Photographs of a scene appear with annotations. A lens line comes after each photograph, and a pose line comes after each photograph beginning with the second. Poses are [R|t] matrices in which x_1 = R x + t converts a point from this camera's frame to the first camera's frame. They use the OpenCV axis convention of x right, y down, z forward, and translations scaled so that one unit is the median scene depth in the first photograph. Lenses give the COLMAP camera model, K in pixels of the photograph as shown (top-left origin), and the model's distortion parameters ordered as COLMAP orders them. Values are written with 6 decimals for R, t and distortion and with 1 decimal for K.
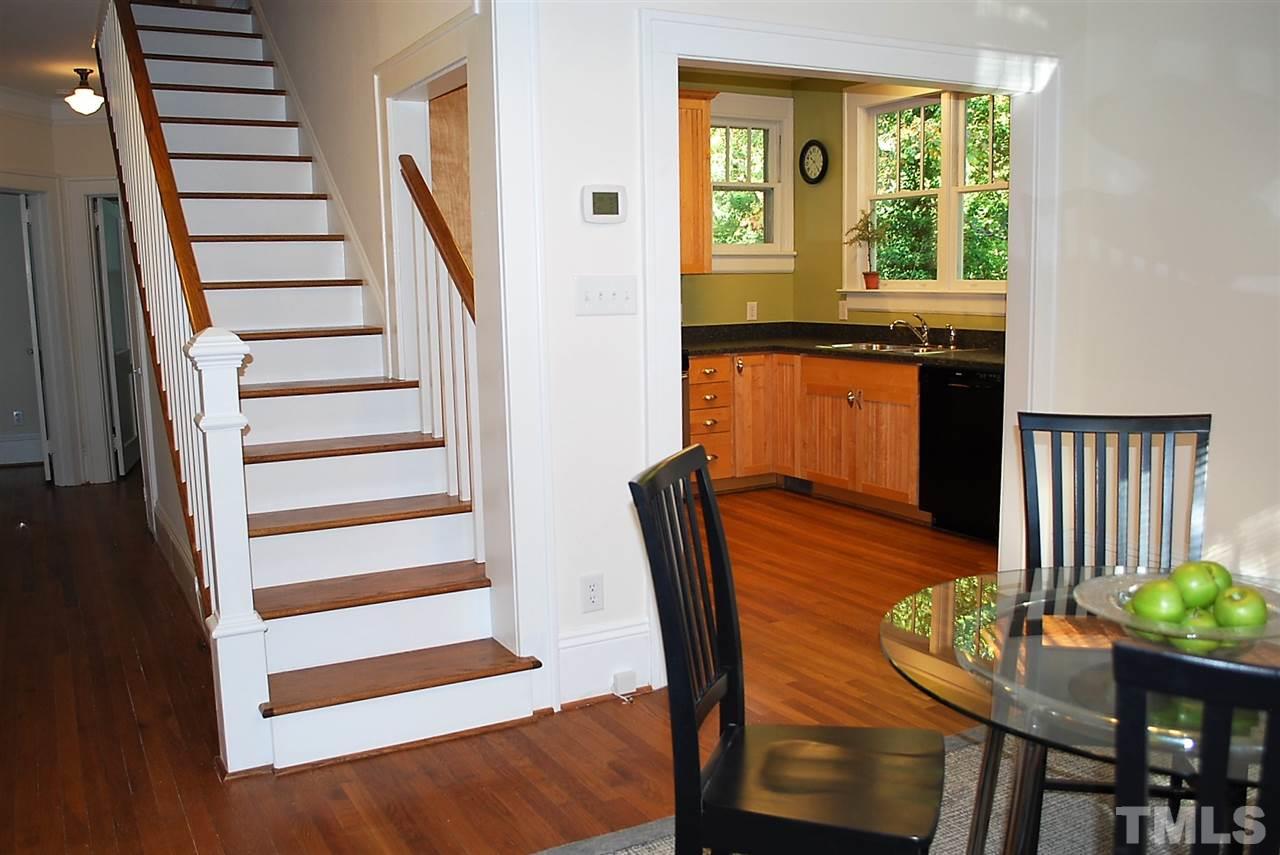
lens RADIAL K [[1122.8, 0, 634.8], [0, 1122.8, 419.1], [0, 0, 1]] dist [-0.041090, -0.007947]
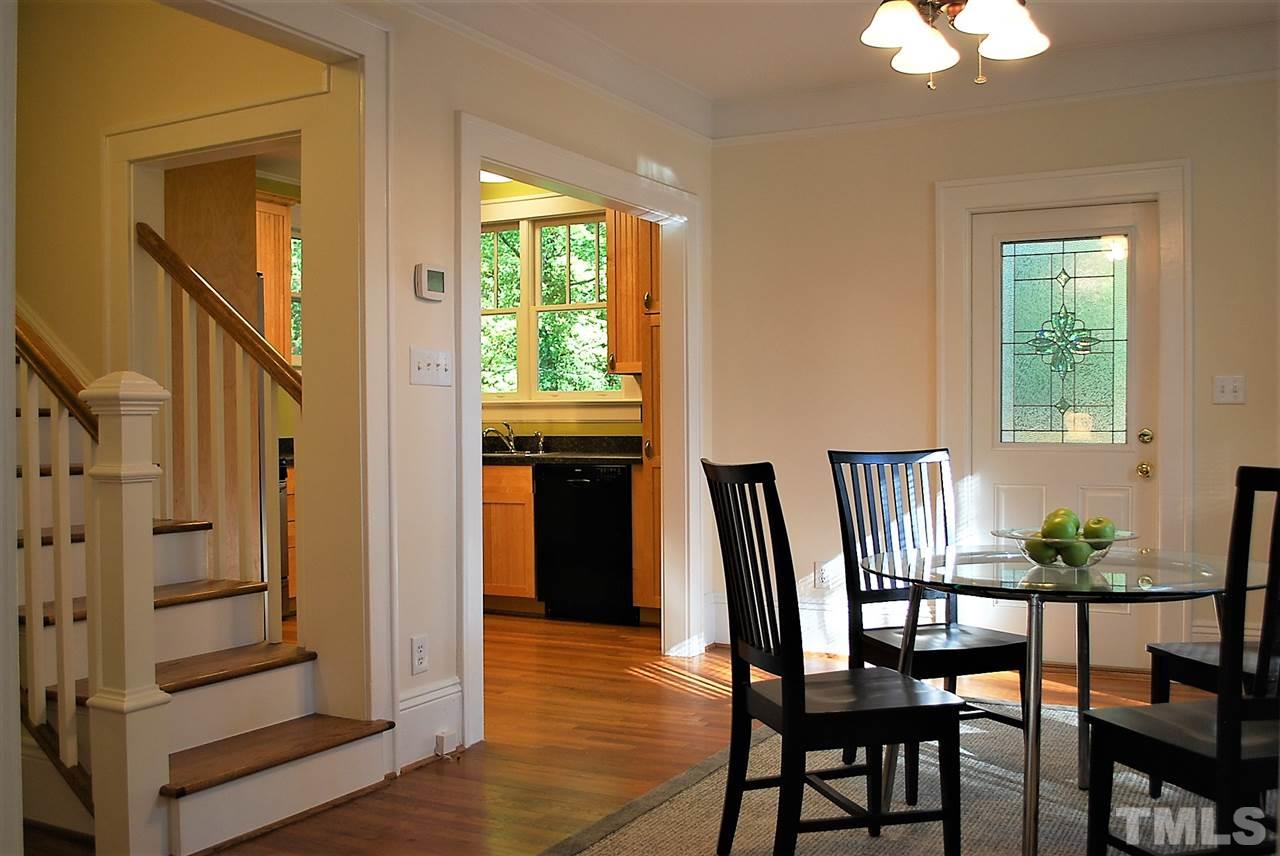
lens RADIAL K [[1219.2, 0, 643.3], [0, 1219.2, 441.1], [0, 0, 1]] dist [-0.032138, 0.000000]
pose [[0.840064, 0.001584, 0.542485, -0.271115], [0.063654, 0.992800, -0.101470, 0.050635], [-0.538740, 0.119773, 0.833915, -0.033432]]
